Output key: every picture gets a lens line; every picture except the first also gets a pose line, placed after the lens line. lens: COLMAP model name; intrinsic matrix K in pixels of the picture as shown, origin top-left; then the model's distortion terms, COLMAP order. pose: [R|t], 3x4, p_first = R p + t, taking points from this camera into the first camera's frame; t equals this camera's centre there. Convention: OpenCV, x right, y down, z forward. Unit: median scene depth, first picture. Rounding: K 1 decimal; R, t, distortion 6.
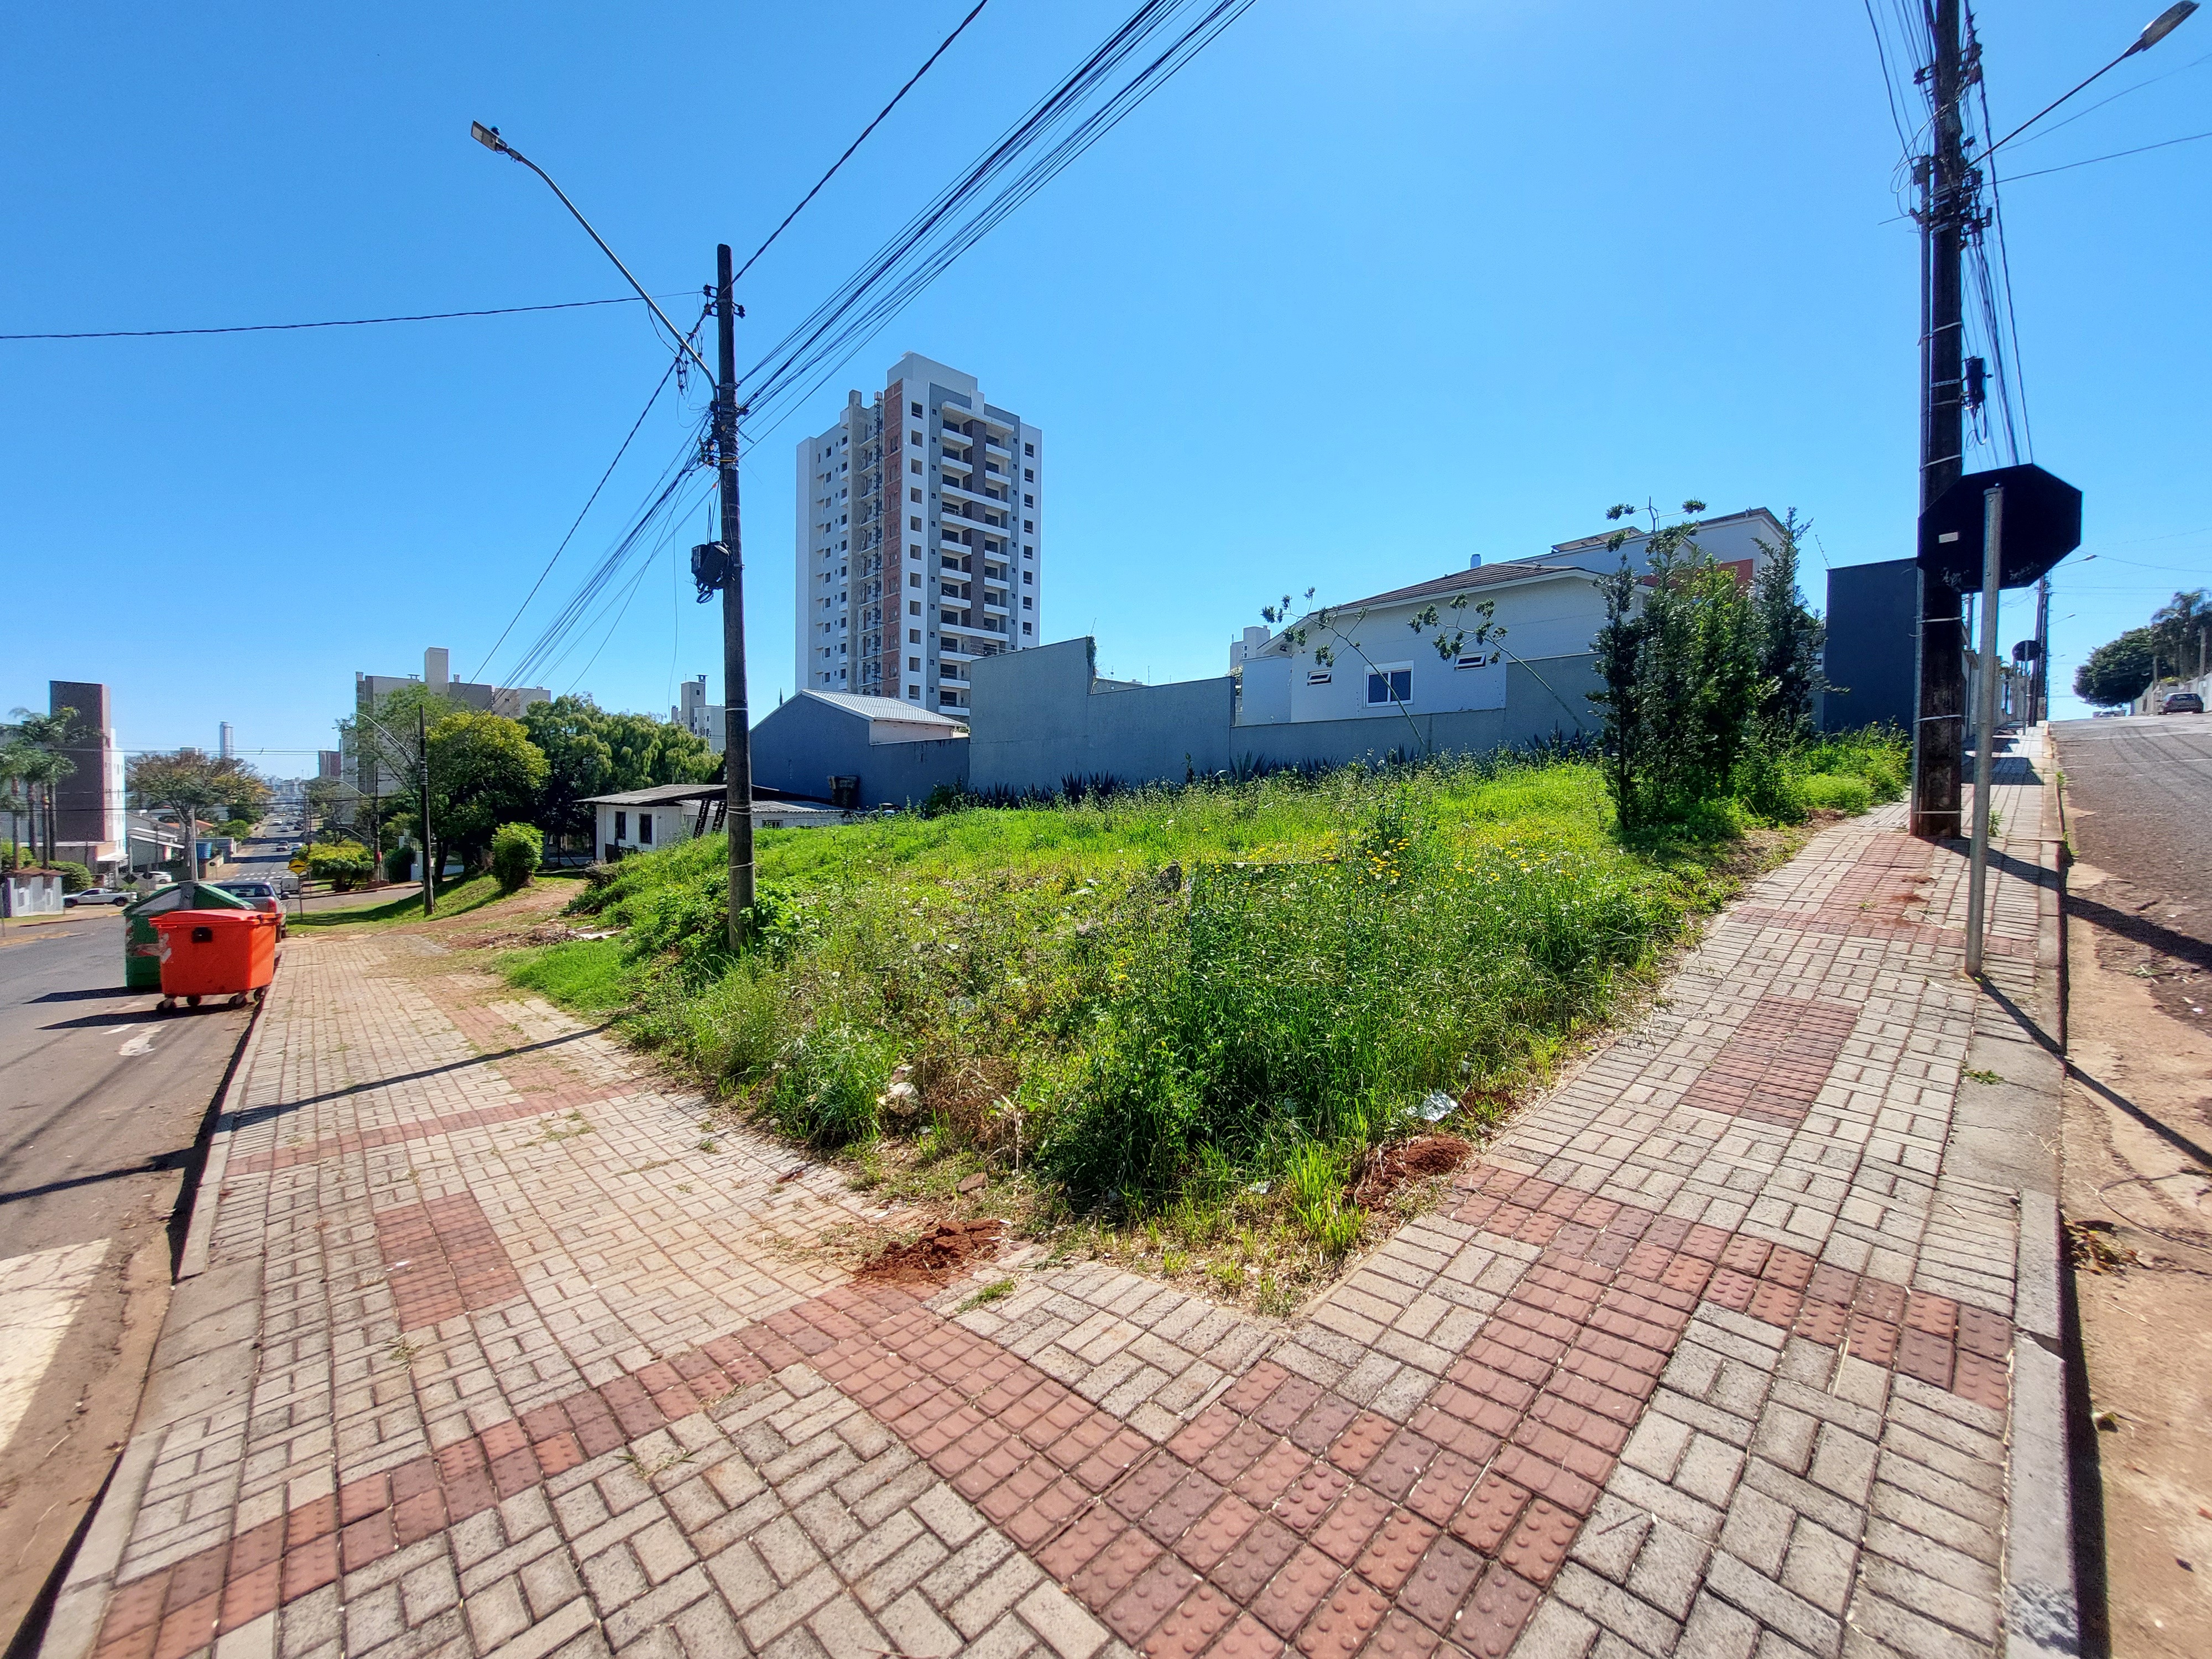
lens RADIAL K [[887.6, 0, 1099.3], [0, 887.6, 825.6], [0, 0, 1]] dist [-0.014562, 0.000034]
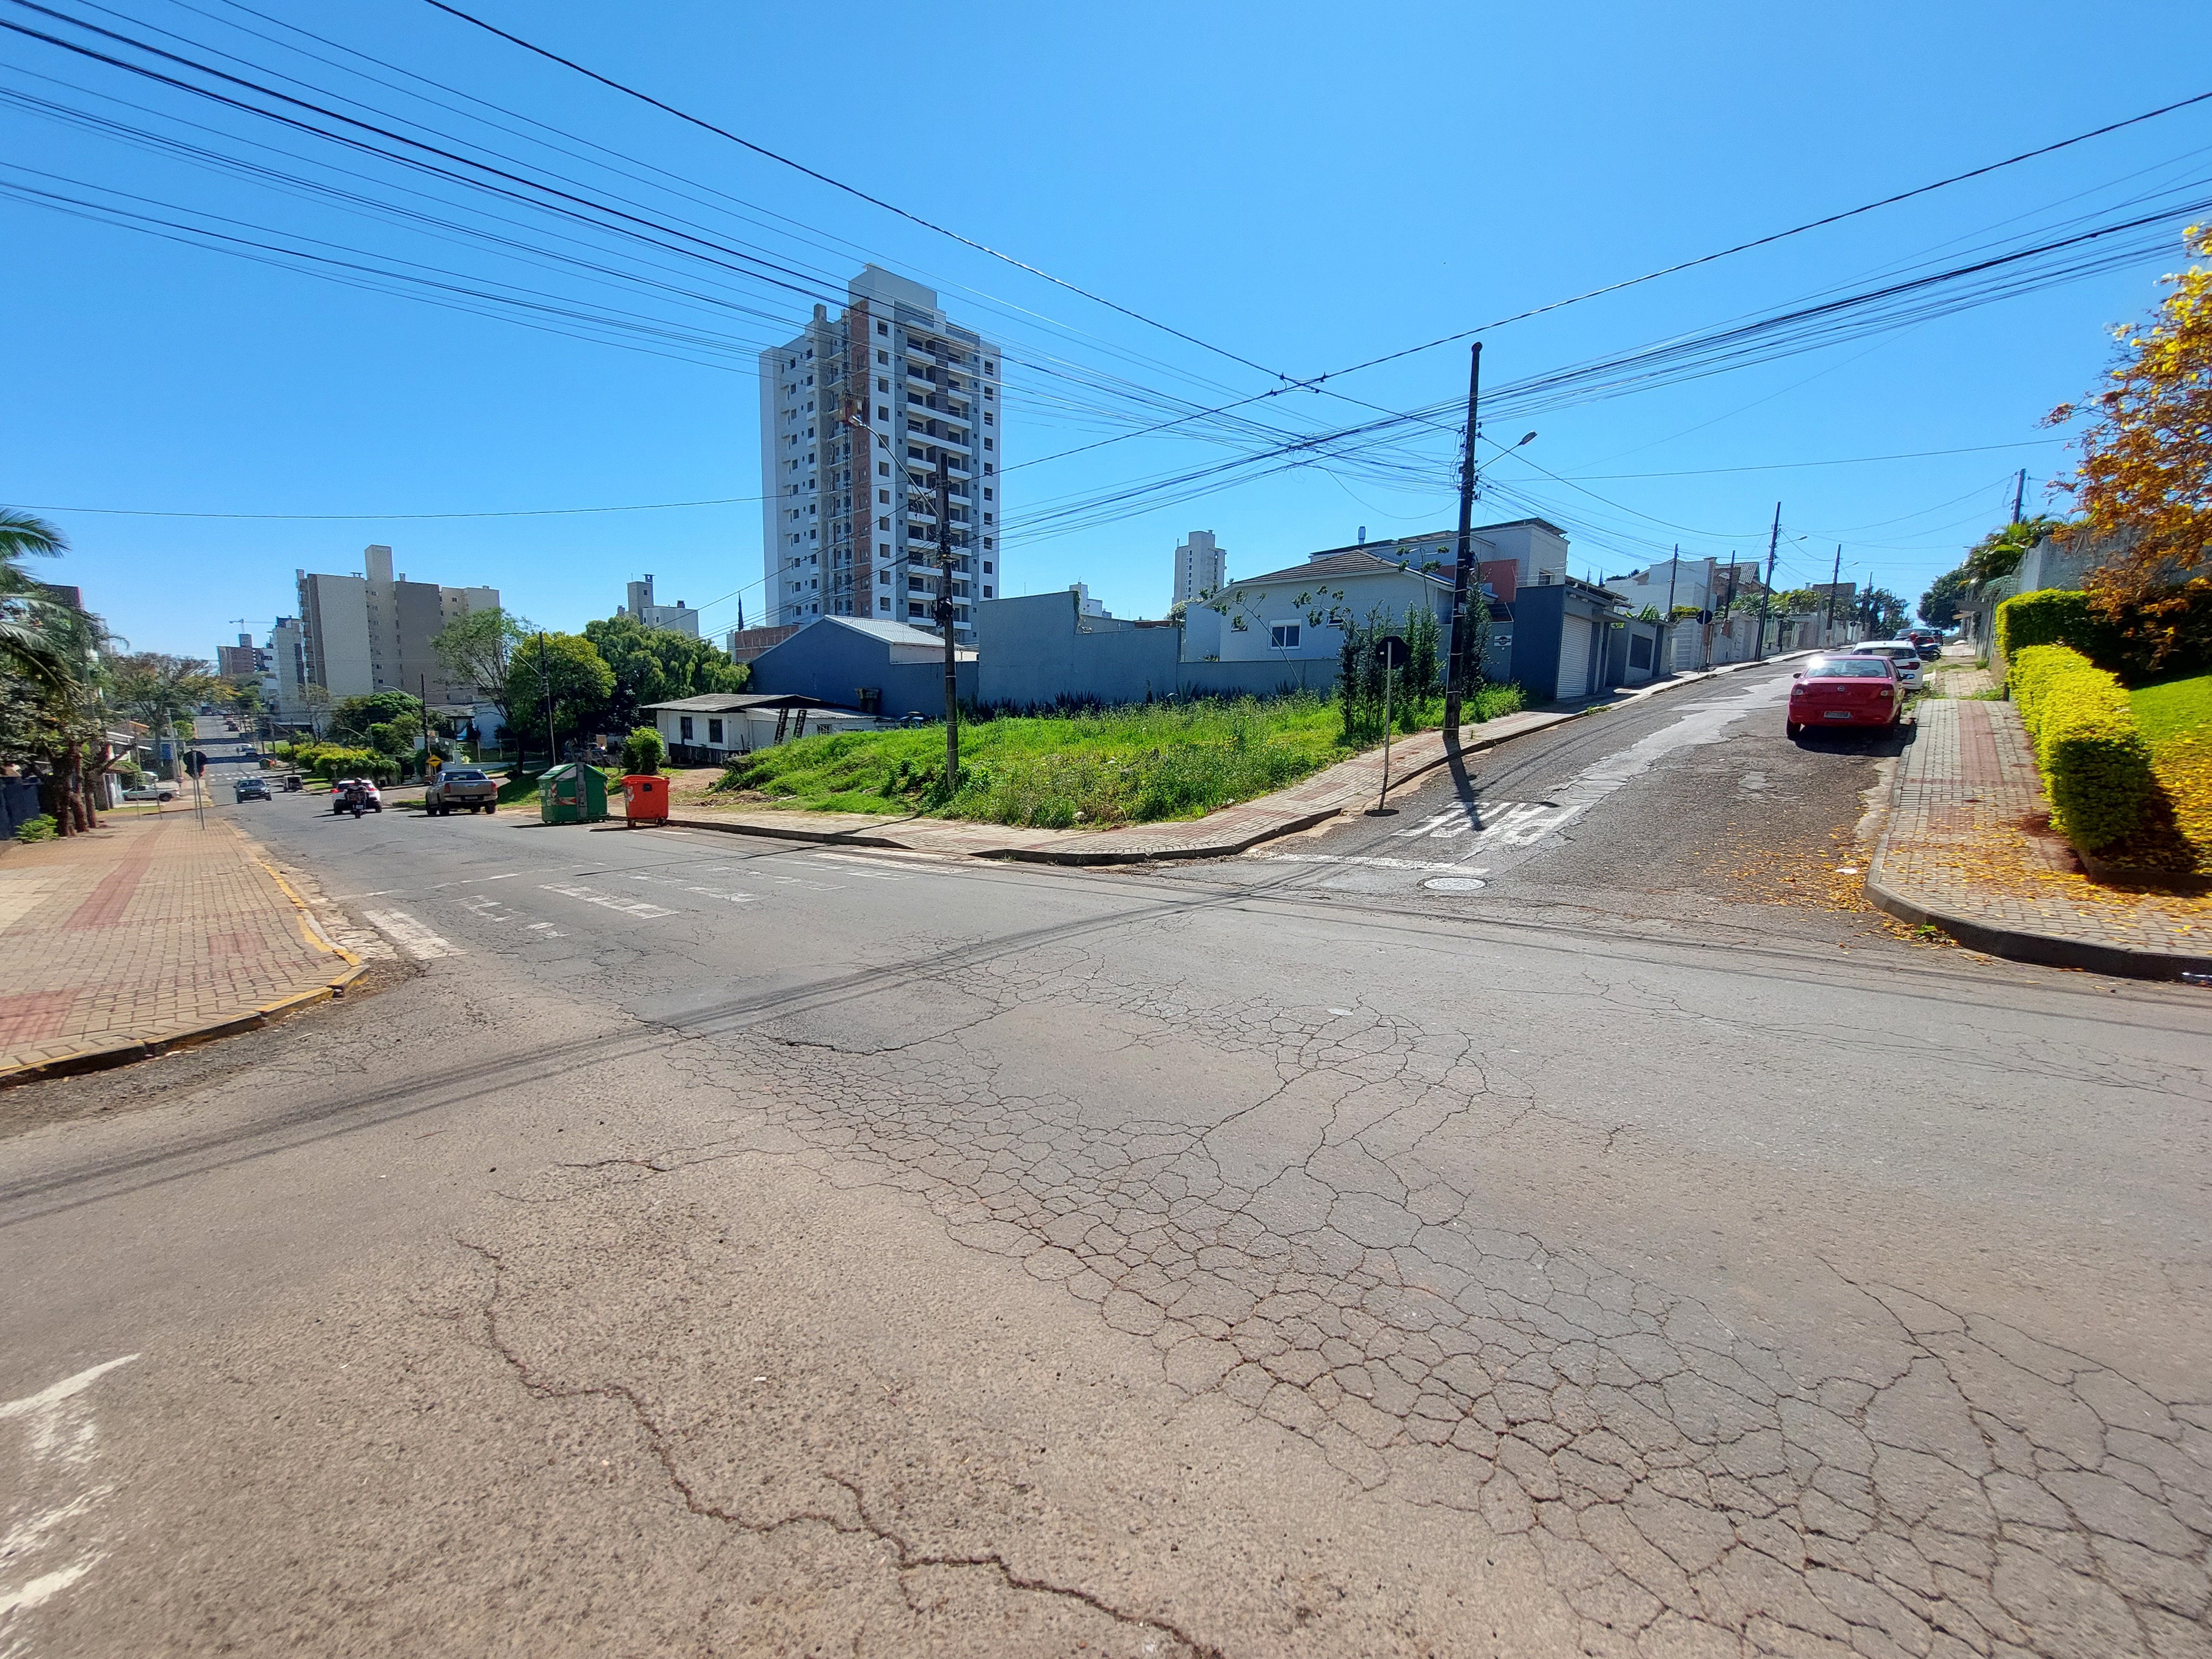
lens RADIAL K [[887.6, 0, 1100.1], [0, 887.6, 841.0], [0, 0, 1]] dist [-0.014562, 0.000034]
pose [[0.997776, -0.002602, 0.066612, -0.020000], [-0.005772, 0.992113, 0.125211, -0.000529], [-0.066413, -0.125317, 0.989891, -0.122077]]
